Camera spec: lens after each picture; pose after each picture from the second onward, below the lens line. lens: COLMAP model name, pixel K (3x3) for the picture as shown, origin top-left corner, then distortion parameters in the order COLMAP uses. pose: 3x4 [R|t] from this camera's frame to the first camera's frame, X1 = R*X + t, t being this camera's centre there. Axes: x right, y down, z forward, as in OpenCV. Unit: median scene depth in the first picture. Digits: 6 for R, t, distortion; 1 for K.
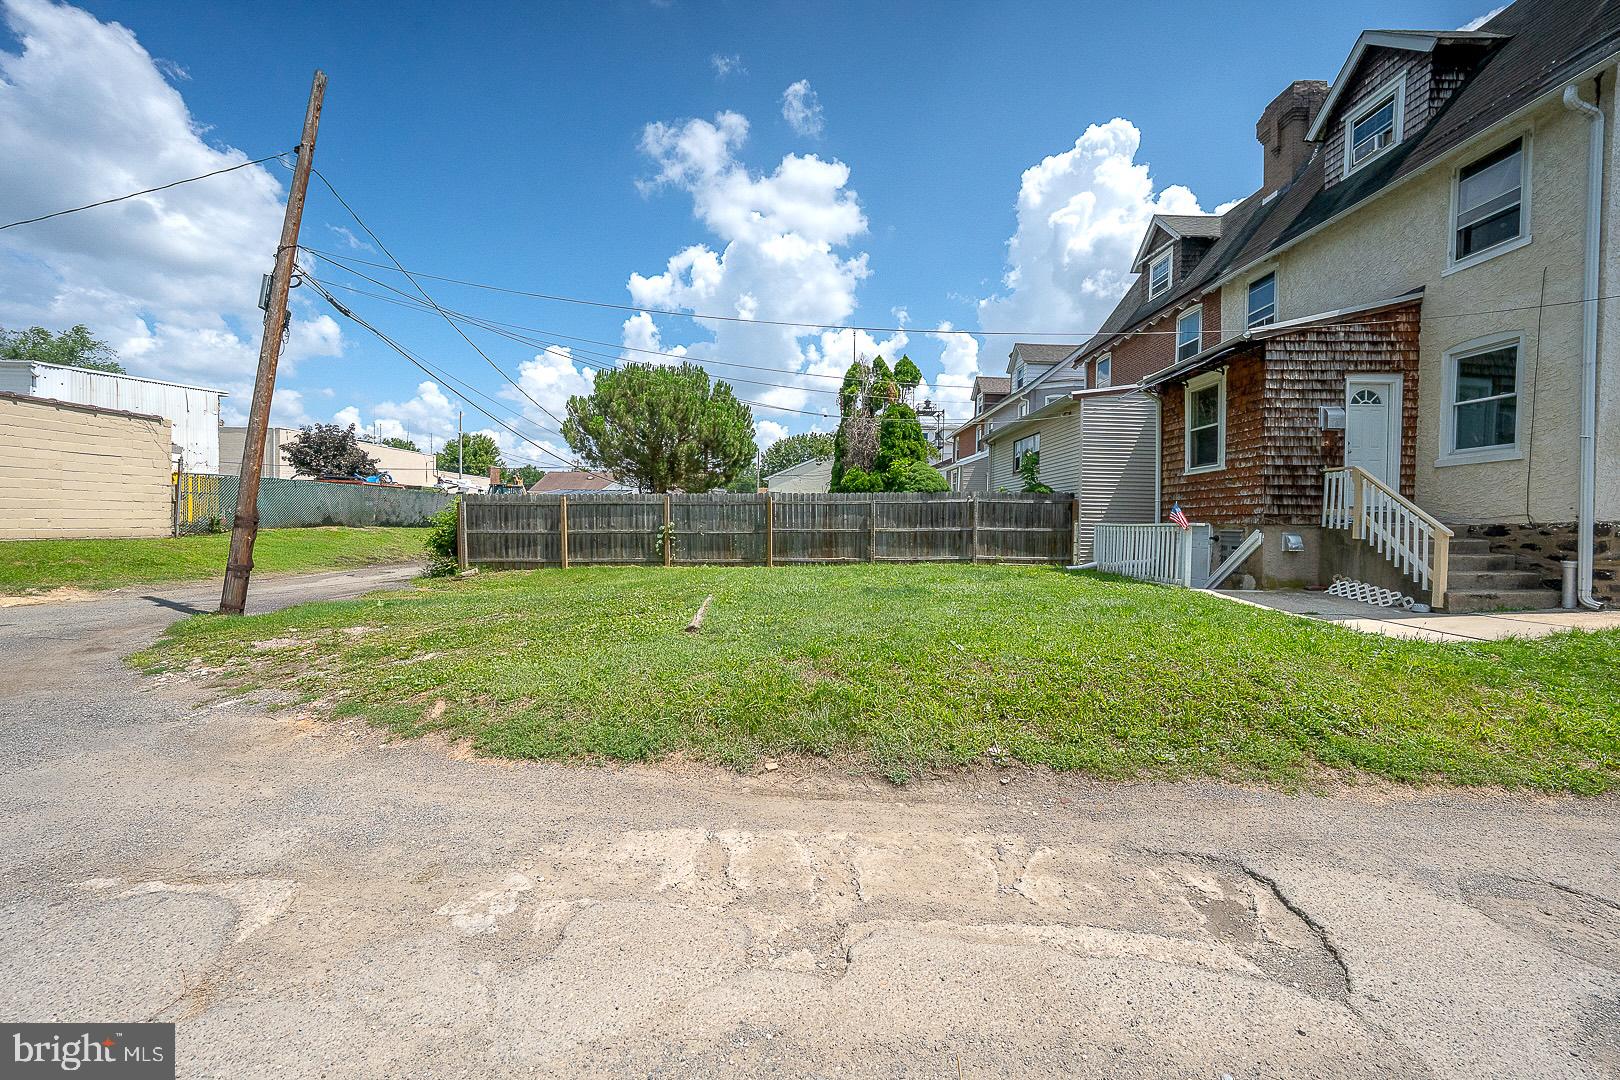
lens RADIAL K [[557.9, 0, 811.6], [0, 557.9, 534.4], [0, 0, 1]] dist [-0.027439, 0.006923]
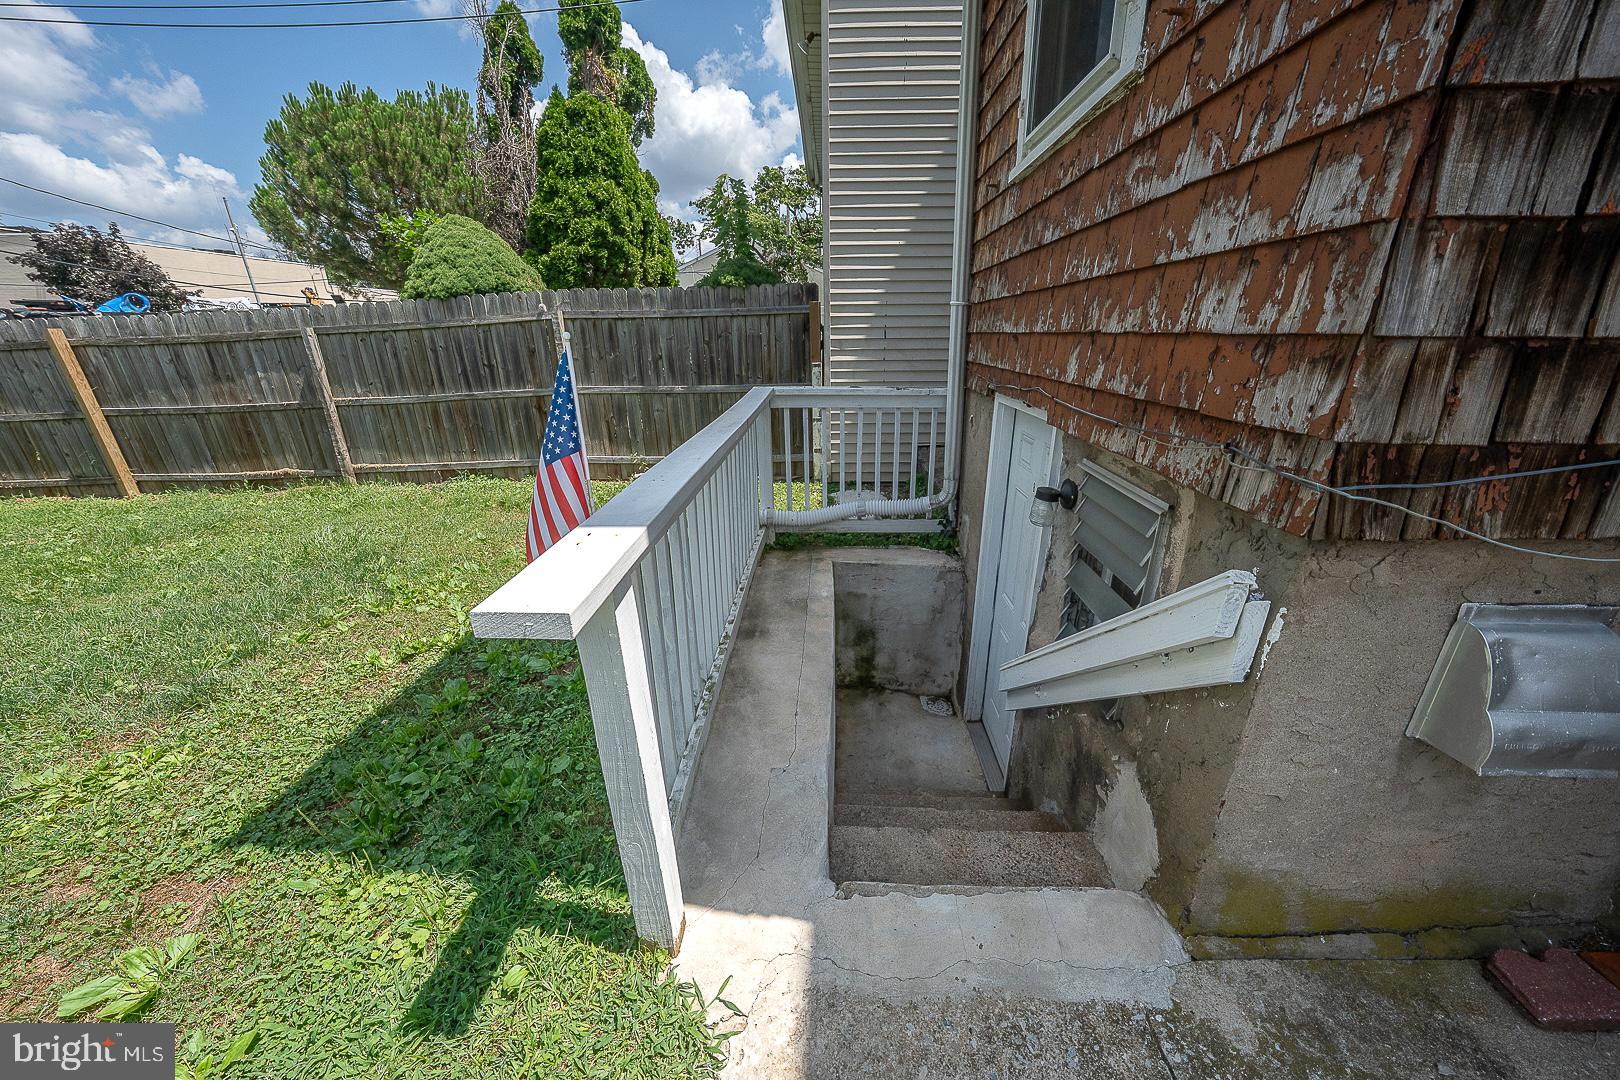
lens RADIAL K [[557.9, 0, 811.6], [0, 557.9, 534.4], [0, 0, 1]] dist [-0.027439, 0.006923]
pose [[0.998496, -0.012066, -0.053477, 0.492073], [0.028911, 0.944696, 0.326669, -0.038077], [0.046578, -0.327724, 0.943625, 0.601467]]
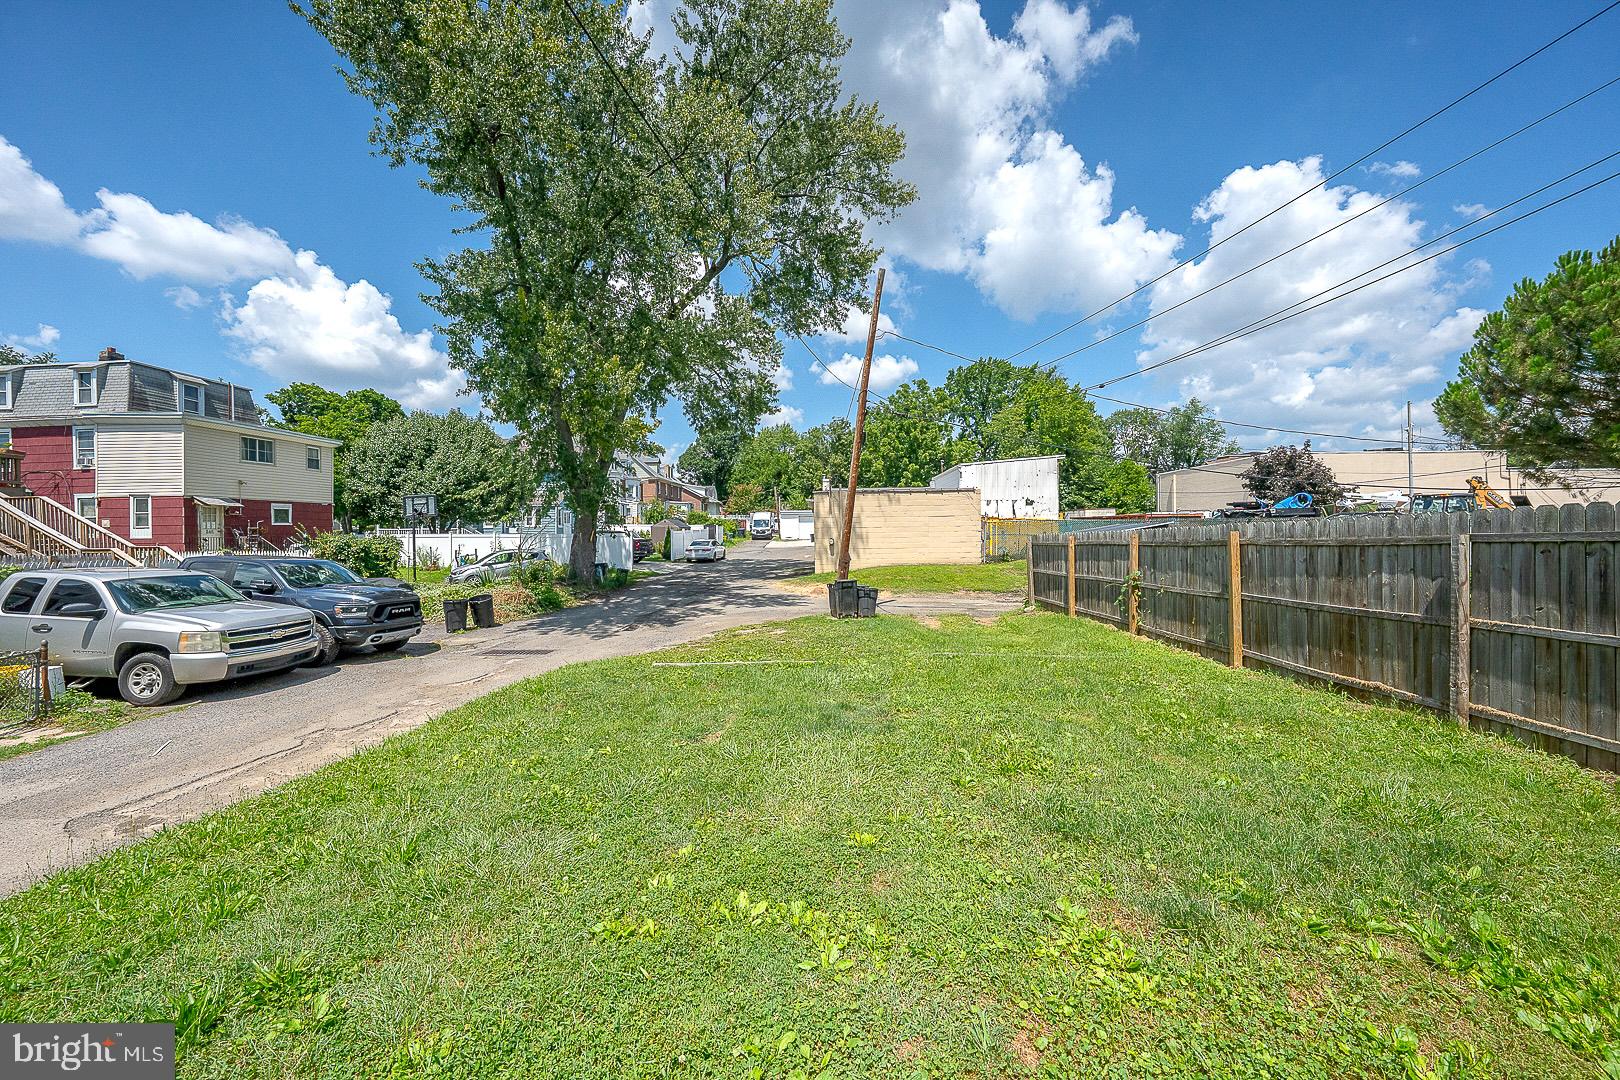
lens RADIAL K [[557.9, 0, 811.6], [0, 557.9, 534.4], [0, 0, 1]] dist [-0.027439, 0.006923]
pose [[-0.060739, -0.016001, -0.998025, 0.461541], [-0.009682, 0.999834, -0.015441, -0.051993], [0.998107, 0.008725, -0.060884, 0.633254]]
